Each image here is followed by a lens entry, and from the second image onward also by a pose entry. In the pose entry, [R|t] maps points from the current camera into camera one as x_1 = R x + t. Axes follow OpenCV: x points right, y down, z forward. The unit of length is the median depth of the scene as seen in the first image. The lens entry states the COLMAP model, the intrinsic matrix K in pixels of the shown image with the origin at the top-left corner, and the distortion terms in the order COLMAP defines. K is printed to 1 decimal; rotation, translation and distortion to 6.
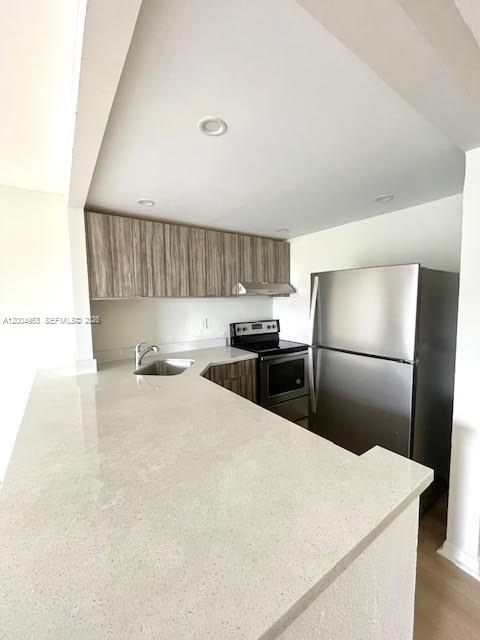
lens RADIAL K [[253.5, 0, 234.7], [0, 253.5, 321.0], [0, 0, 1]] dist [-0.005126, -0.000323]
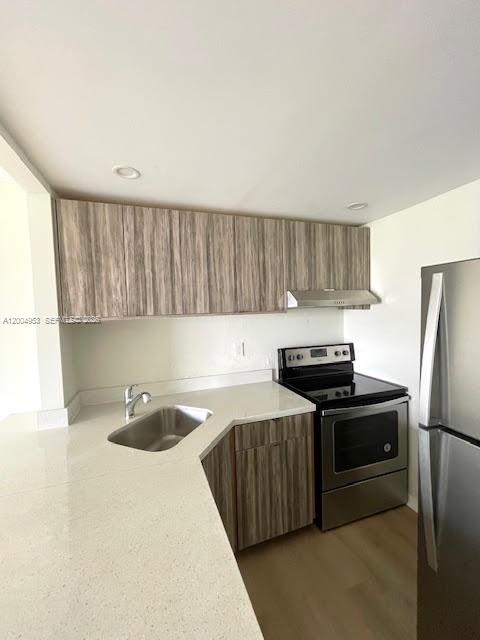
lens RADIAL K [[253.5, 0, 239.9], [0, 253.5, 320.0], [0, 0, 1]] dist [-0.005126, -0.000323]
pose [[0.967564, -0.003280, -0.252606, 0.073486], [-0.005655, 0.999384, -0.034637, -0.057679], [0.252564, 0.034942, 0.966949, 0.369694]]
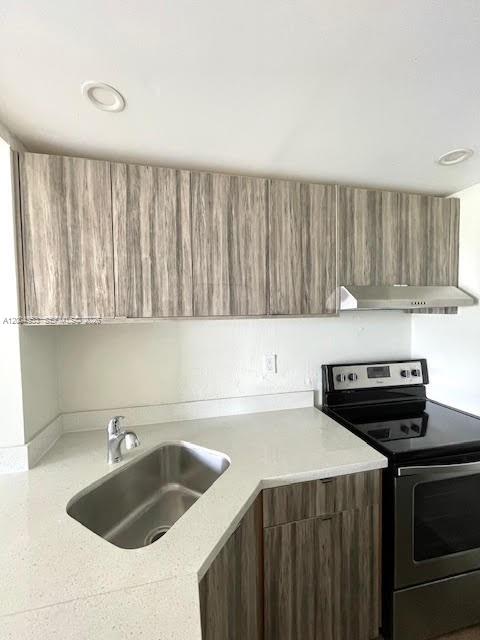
lens RADIAL K [[253.5, 0, 241.8], [0, 253.5, 320.4], [0, 0, 1]] dist [-0.005126, -0.000323]
pose [[0.935156, 0.013686, -0.353972, 0.013761], [-0.029341, 0.998812, -0.038899, -0.071848], [0.353020, 0.046762, 0.934447, 0.566169]]
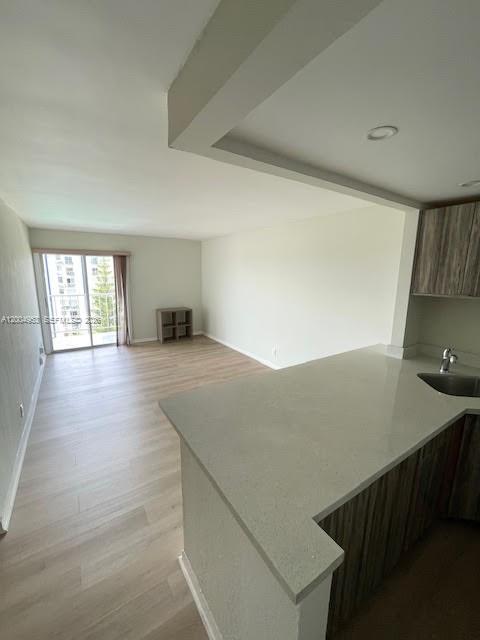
lens RADIAL K [[253.5, 0, 244.0], [0, 253.5, 320.4], [0, 0, 1]] dist [-0.005126, -0.000323]
pose [[-0.023851, 0.200779, -0.979346, 0.441036], [-0.092023, 0.975025, 0.202135, -0.107343], [0.995471, 0.094944, -0.004779, 0.251077]]
